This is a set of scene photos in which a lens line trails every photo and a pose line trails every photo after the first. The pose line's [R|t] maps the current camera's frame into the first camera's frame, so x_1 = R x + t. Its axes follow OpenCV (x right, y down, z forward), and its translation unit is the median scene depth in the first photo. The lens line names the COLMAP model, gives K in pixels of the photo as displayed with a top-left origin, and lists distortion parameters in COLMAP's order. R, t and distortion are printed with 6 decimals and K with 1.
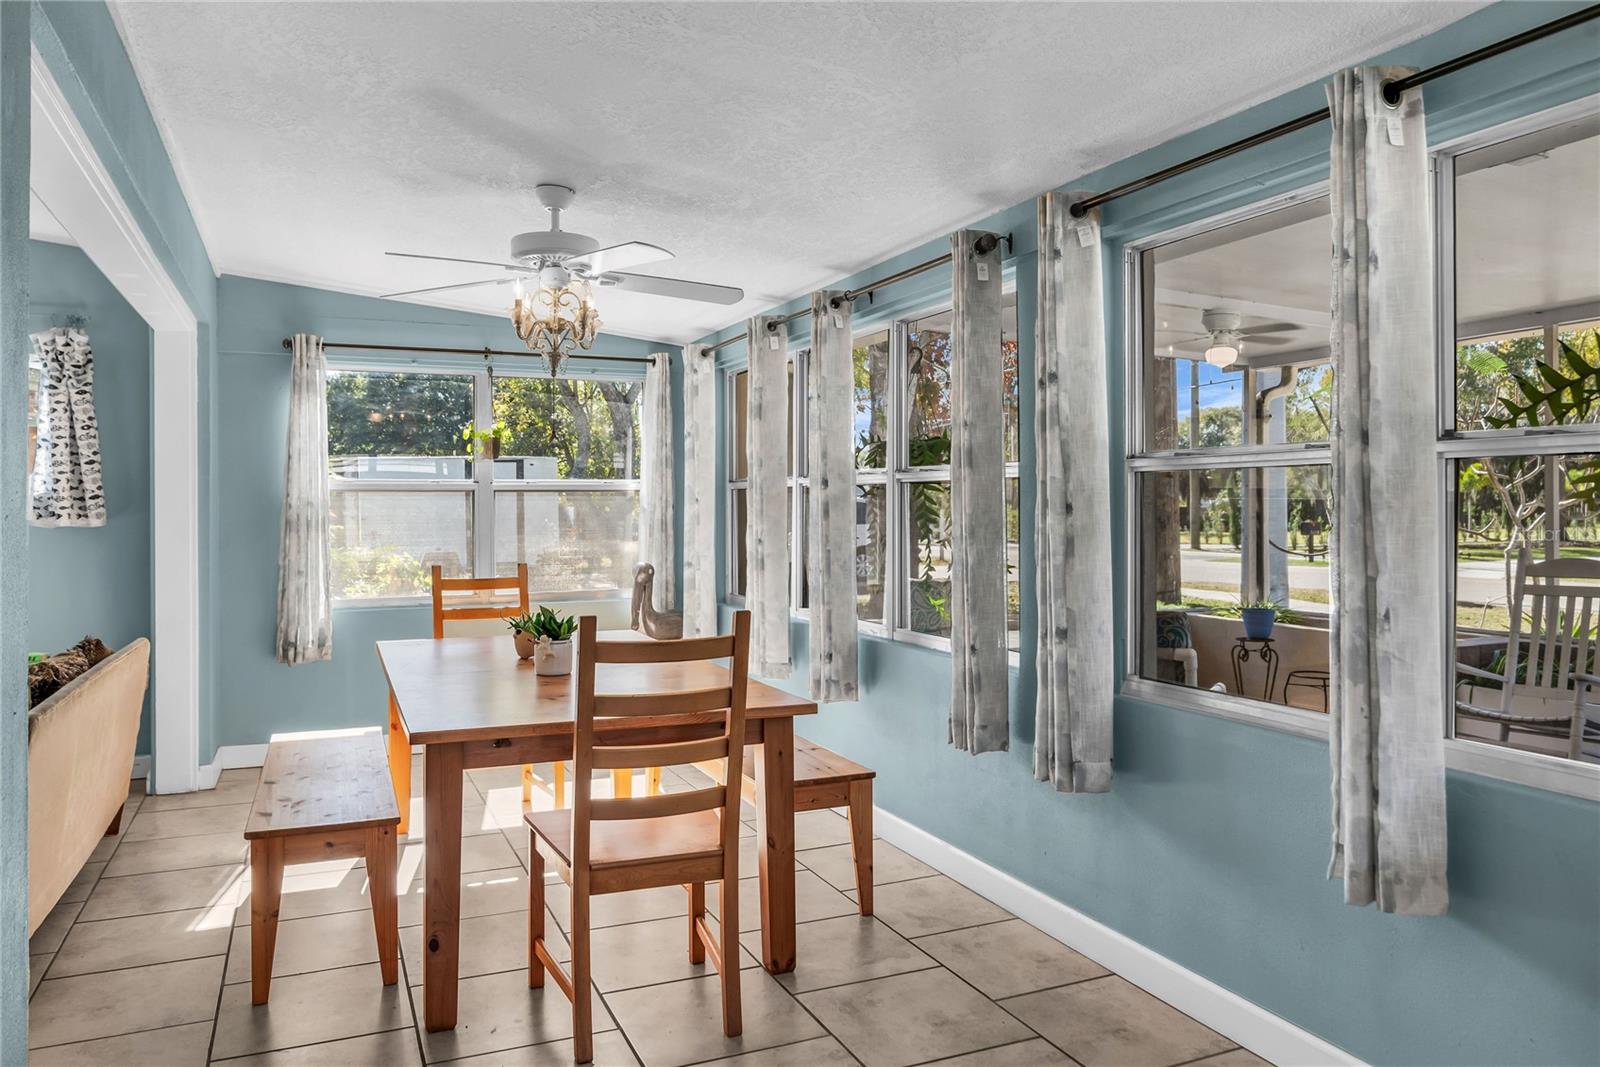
lens RADIAL K [[1135.8, 0, 824.9], [0, 1135.8, 502.4], [0, 0, 1]] dist [-0.020551, 0.000241]
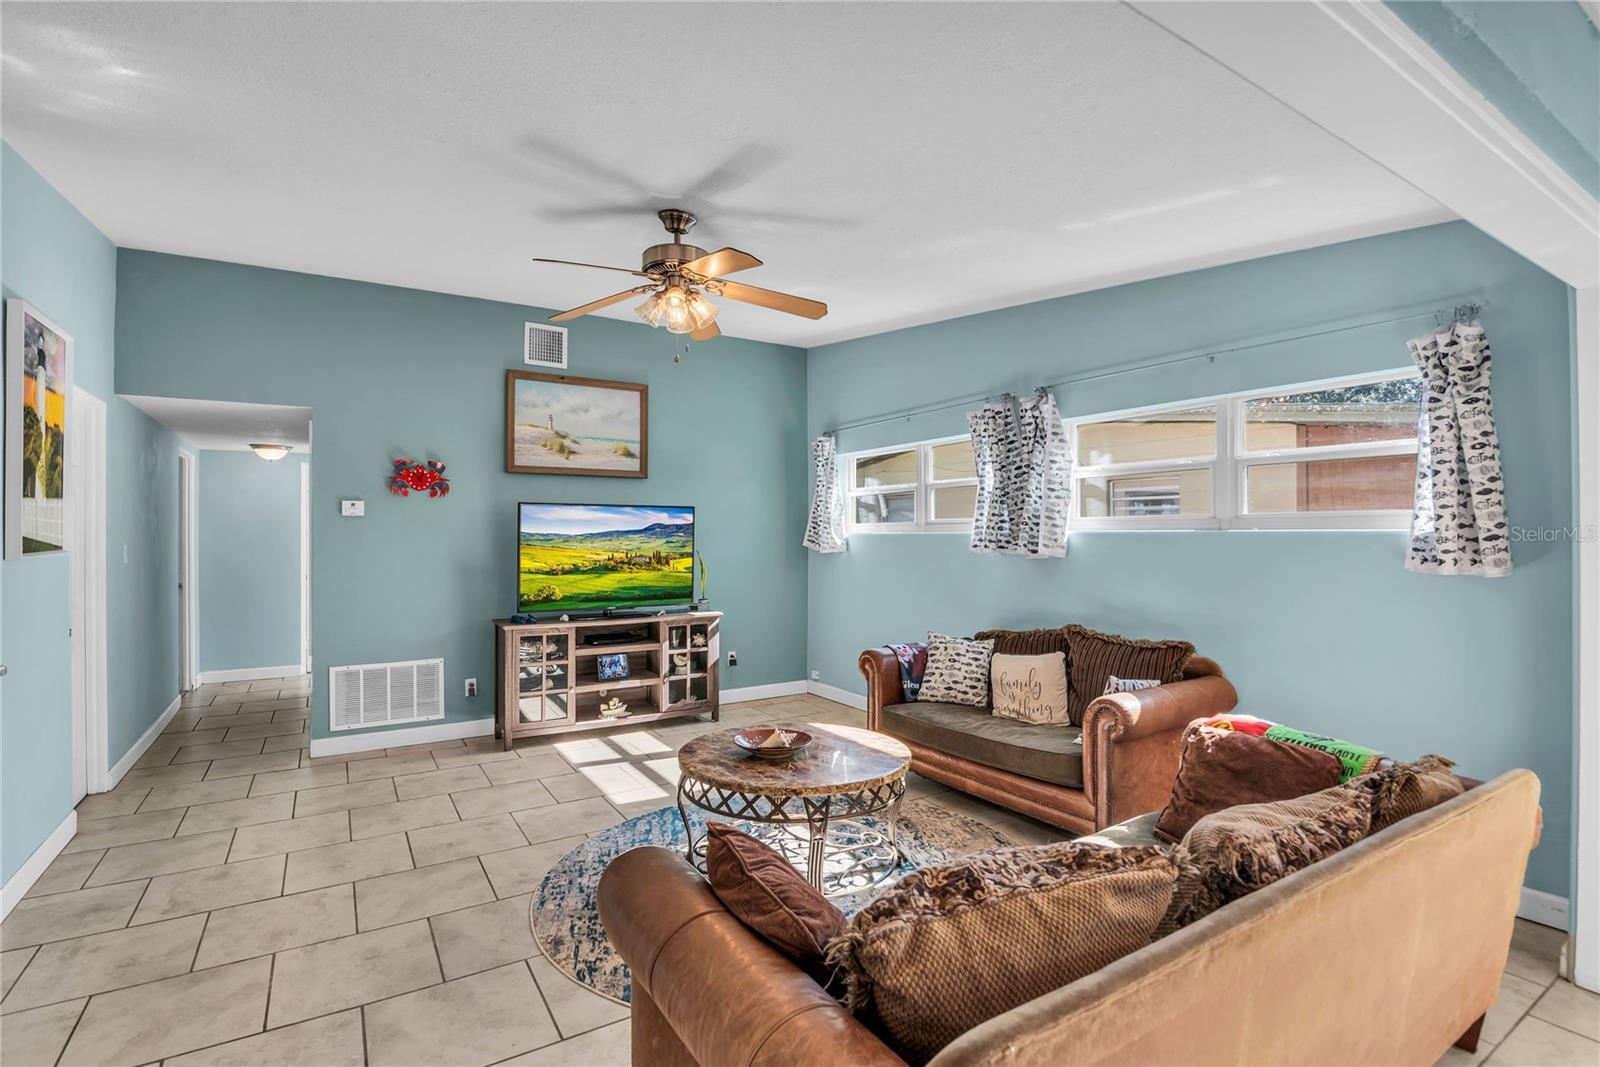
lens RADIAL K [[764.1, 0, 797.7], [0, 764.1, 528.9], [0, 0, 1]] dist [-0.017642, -0.001271]
pose [[0.141628, -0.001083, -0.989919, -0.220890], [0.005578, 0.999984, -0.000295, -0.013252], [0.989904, -0.005480, 0.141631, 0.477644]]
